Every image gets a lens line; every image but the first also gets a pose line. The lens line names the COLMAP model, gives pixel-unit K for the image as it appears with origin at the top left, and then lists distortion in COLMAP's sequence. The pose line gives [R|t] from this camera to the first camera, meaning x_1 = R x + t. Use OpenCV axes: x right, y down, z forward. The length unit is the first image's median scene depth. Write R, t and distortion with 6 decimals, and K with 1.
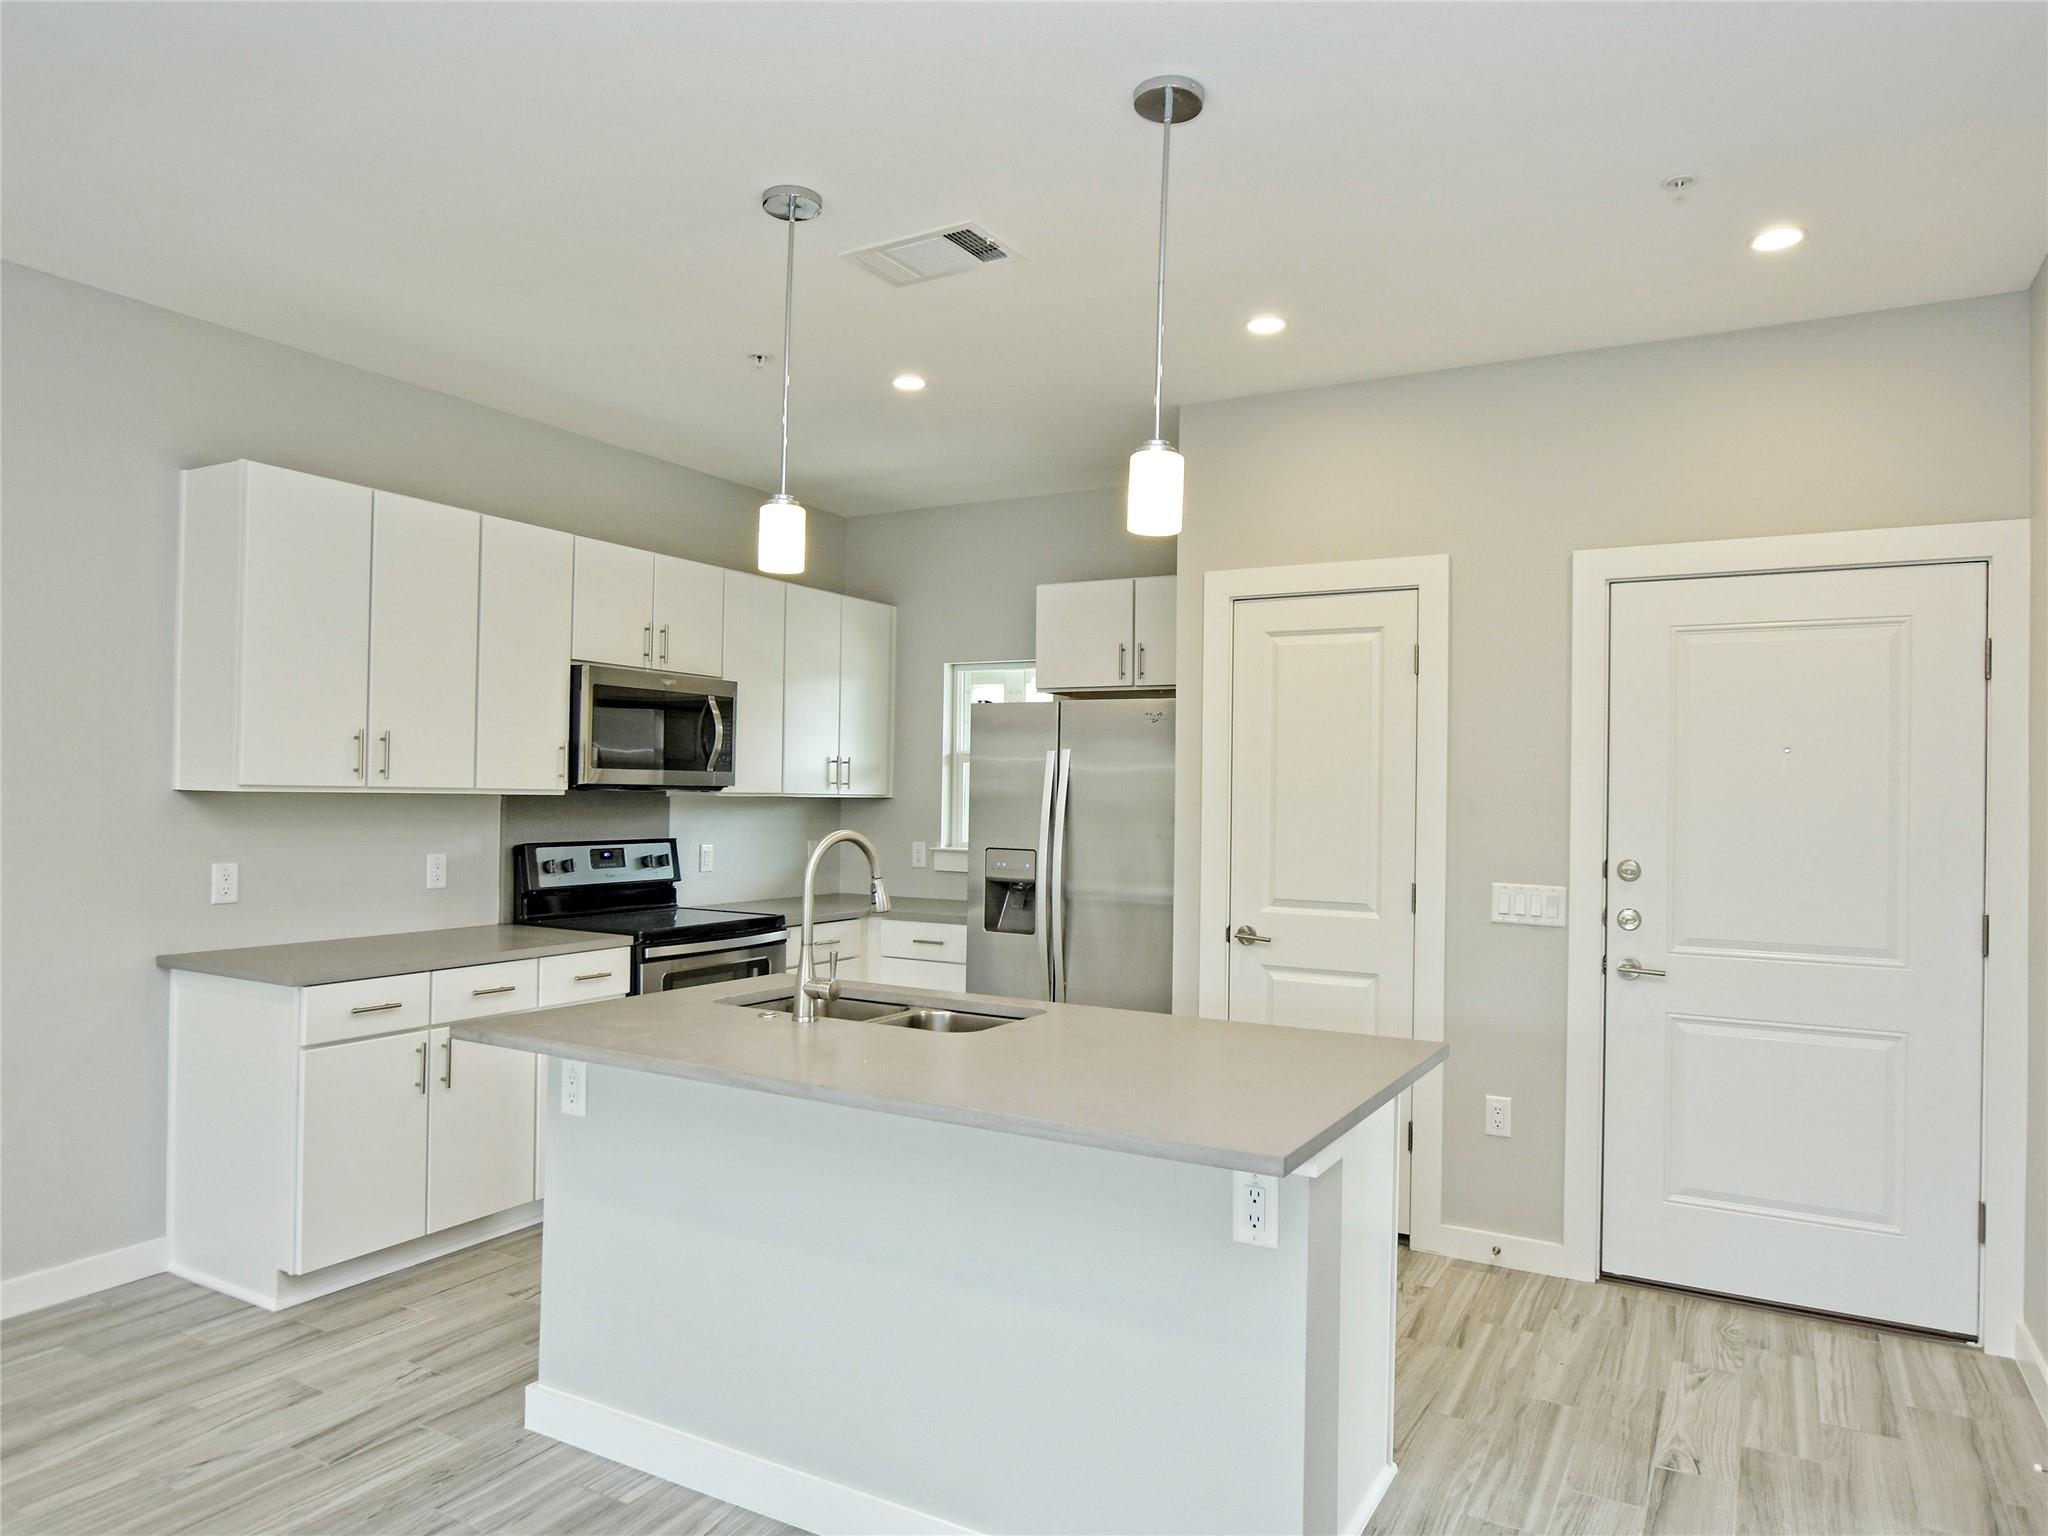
lens RADIAL K [[1327.9, 0, 1022.8], [0, 1327.9, 772.0], [0, 0, 1]] dist [-0.031725, 0.010548]
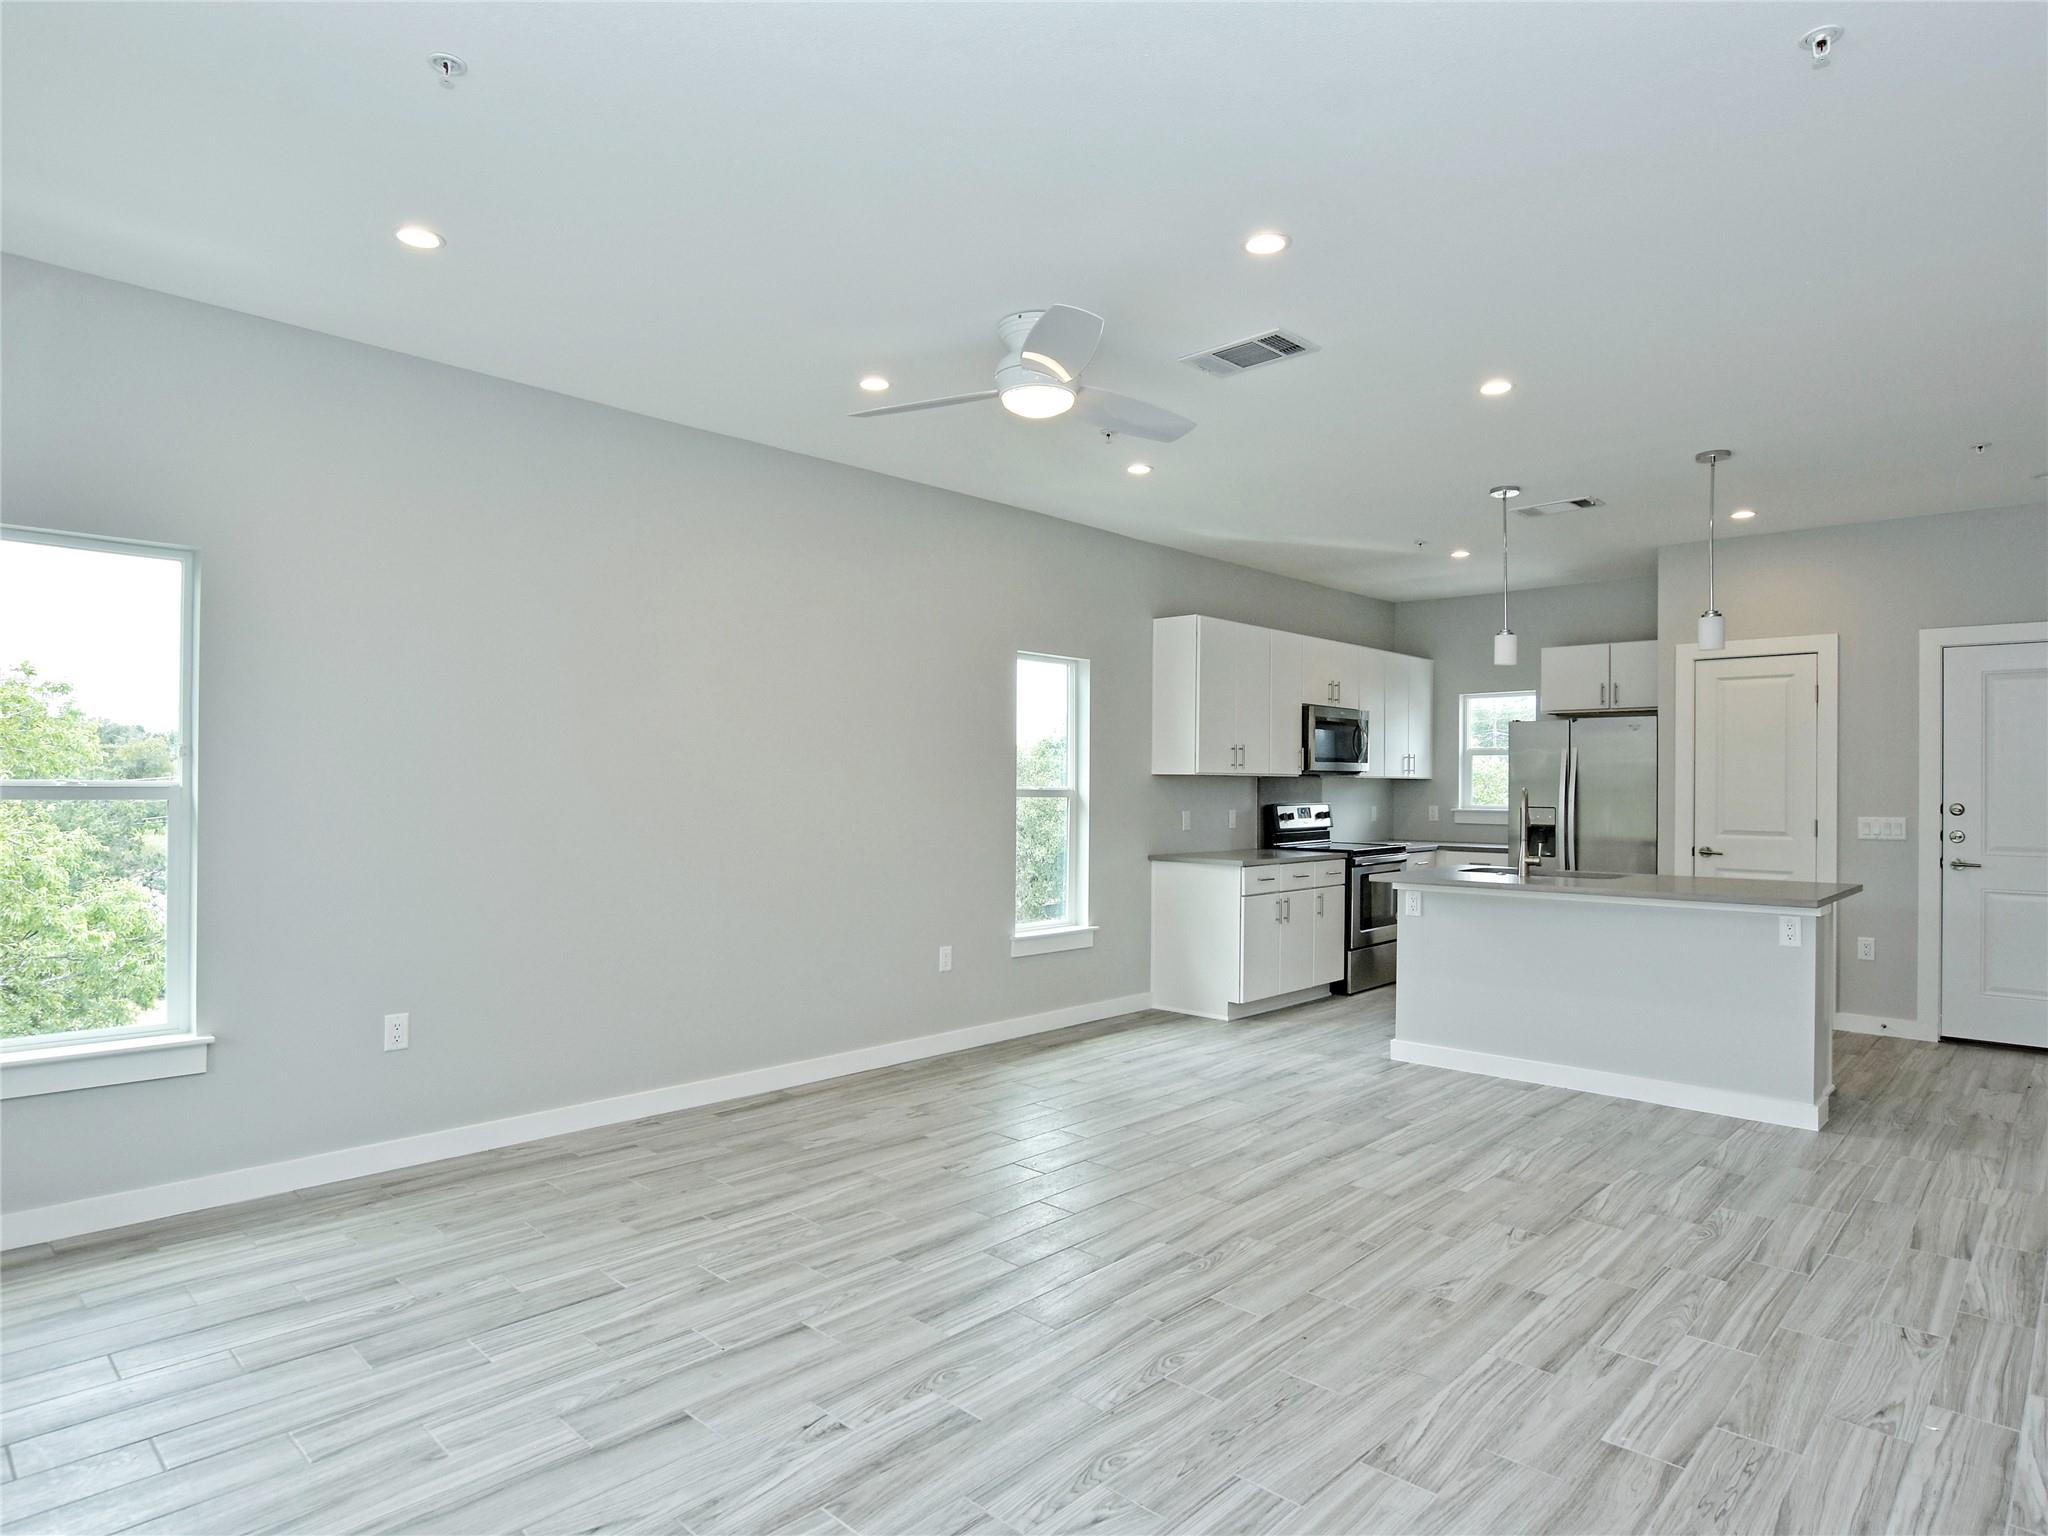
lens RADIAL K [[1165.1, 0, 1008.3], [0, 1165.1, 765.7], [0, 0, 1]] dist [-0.037478, 0.007495]
pose [[0.965254, -0.015540, -0.260851, -0.365910], [0.015285, 0.999879, -0.003006, 0.000308], [0.260866, -0.001085, 0.965374, -0.799133]]
